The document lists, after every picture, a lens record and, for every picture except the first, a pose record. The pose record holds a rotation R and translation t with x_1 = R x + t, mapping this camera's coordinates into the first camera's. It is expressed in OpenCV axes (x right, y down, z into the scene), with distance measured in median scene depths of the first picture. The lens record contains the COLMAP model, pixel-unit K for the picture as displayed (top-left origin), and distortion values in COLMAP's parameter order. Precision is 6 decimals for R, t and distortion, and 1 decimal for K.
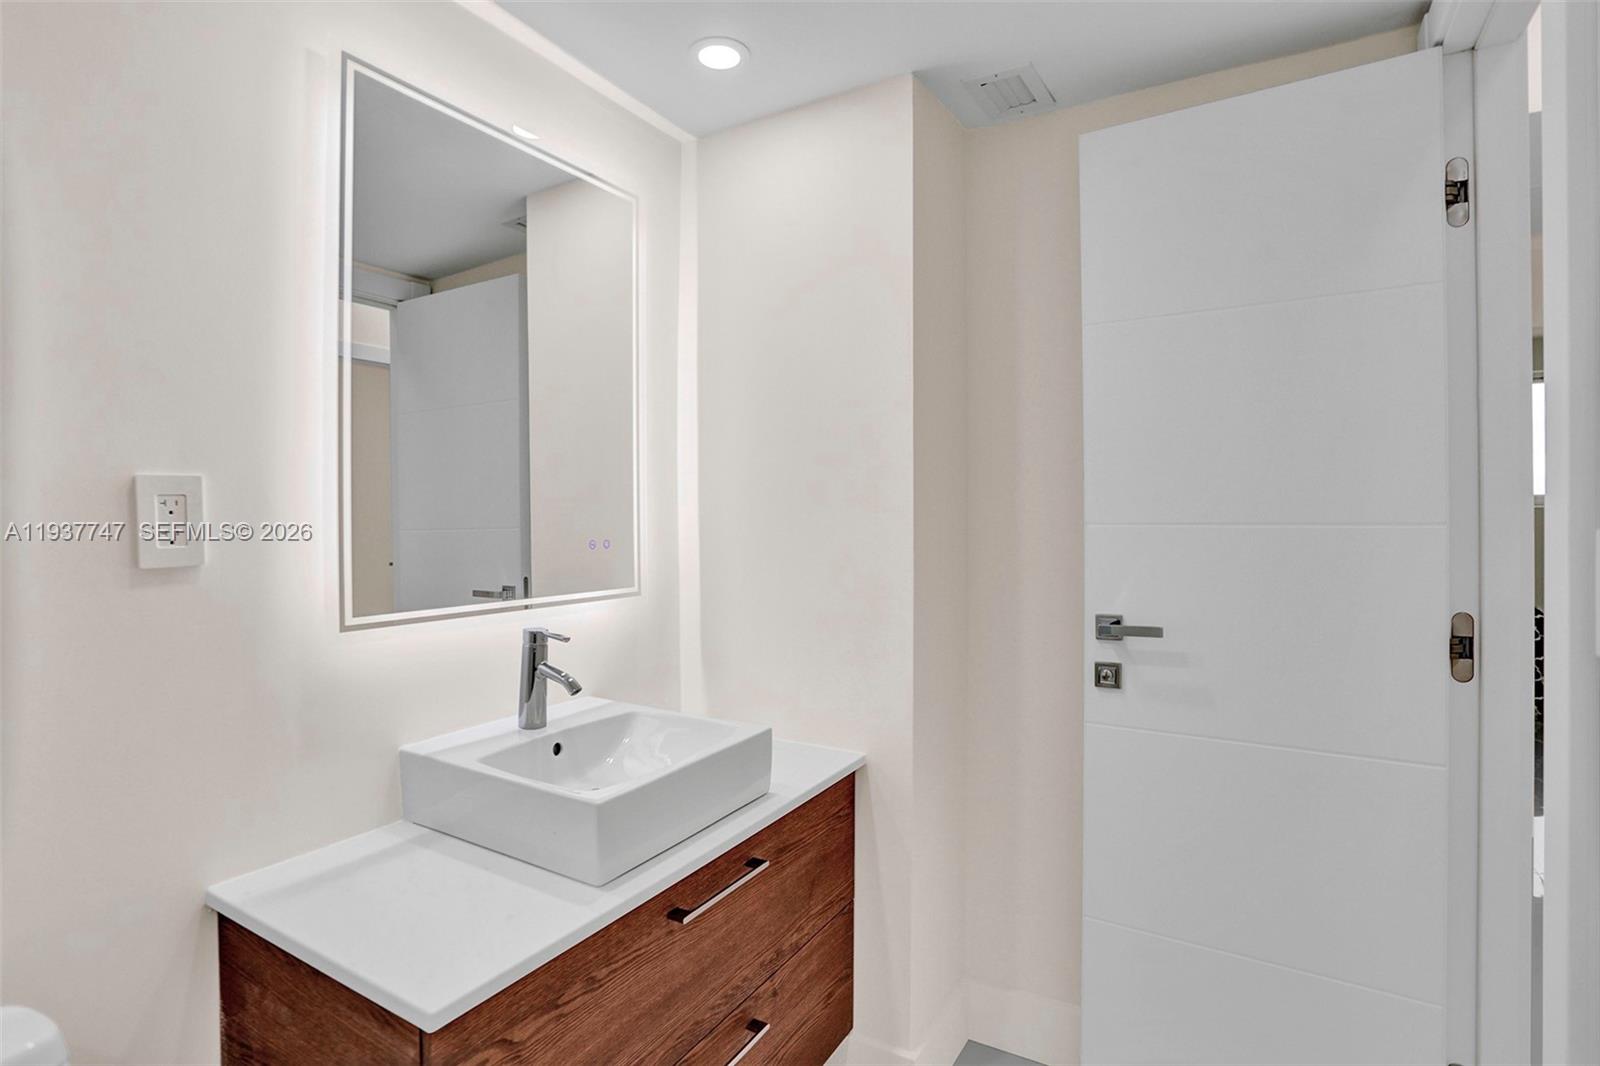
lens RADIAL K [[789.8, 0, 793.3], [0, 789.8, 527.2], [0, 0, 1]] dist [-0.005423, 0.004567]
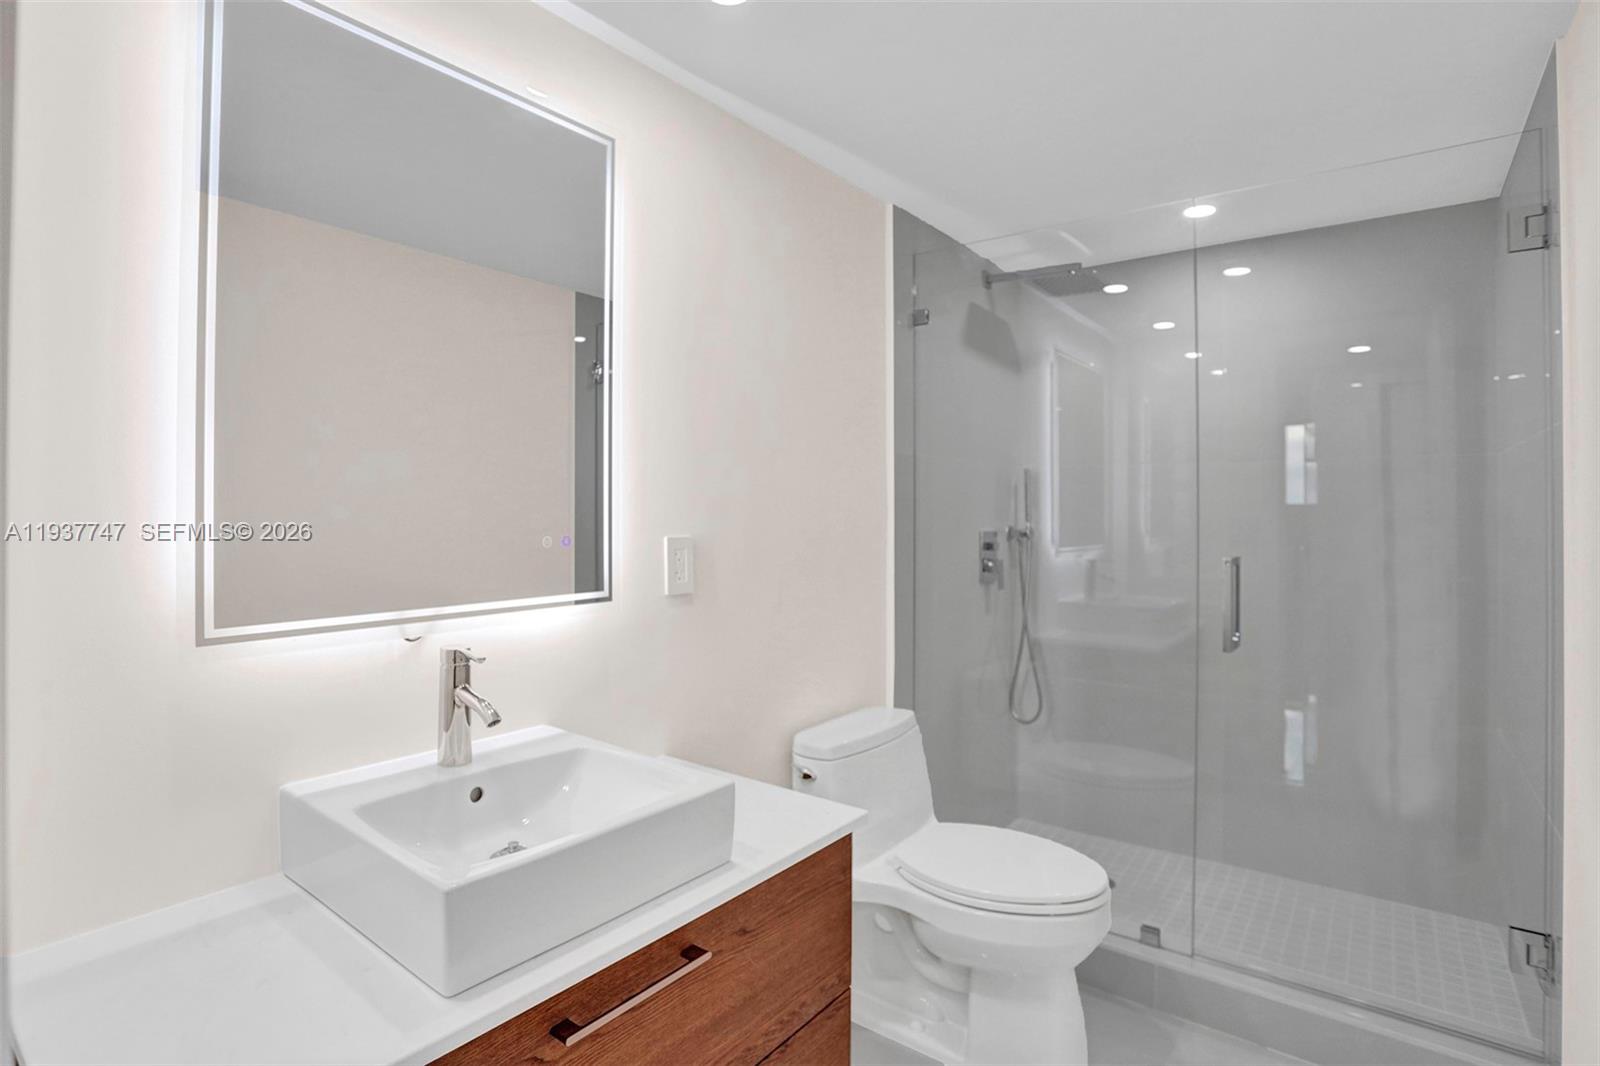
lens RADIAL K [[789.8, 0, 786.8], [0, 789.8, 512.9], [0, 0, 1]] dist [-0.005423, 0.004567]
pose [[0.991468, 0.015815, -0.129388, 0.051374], [-0.017619, 0.999763, -0.012809, -0.003045], [0.129155, 0.014979, 0.991511, 0.086970]]
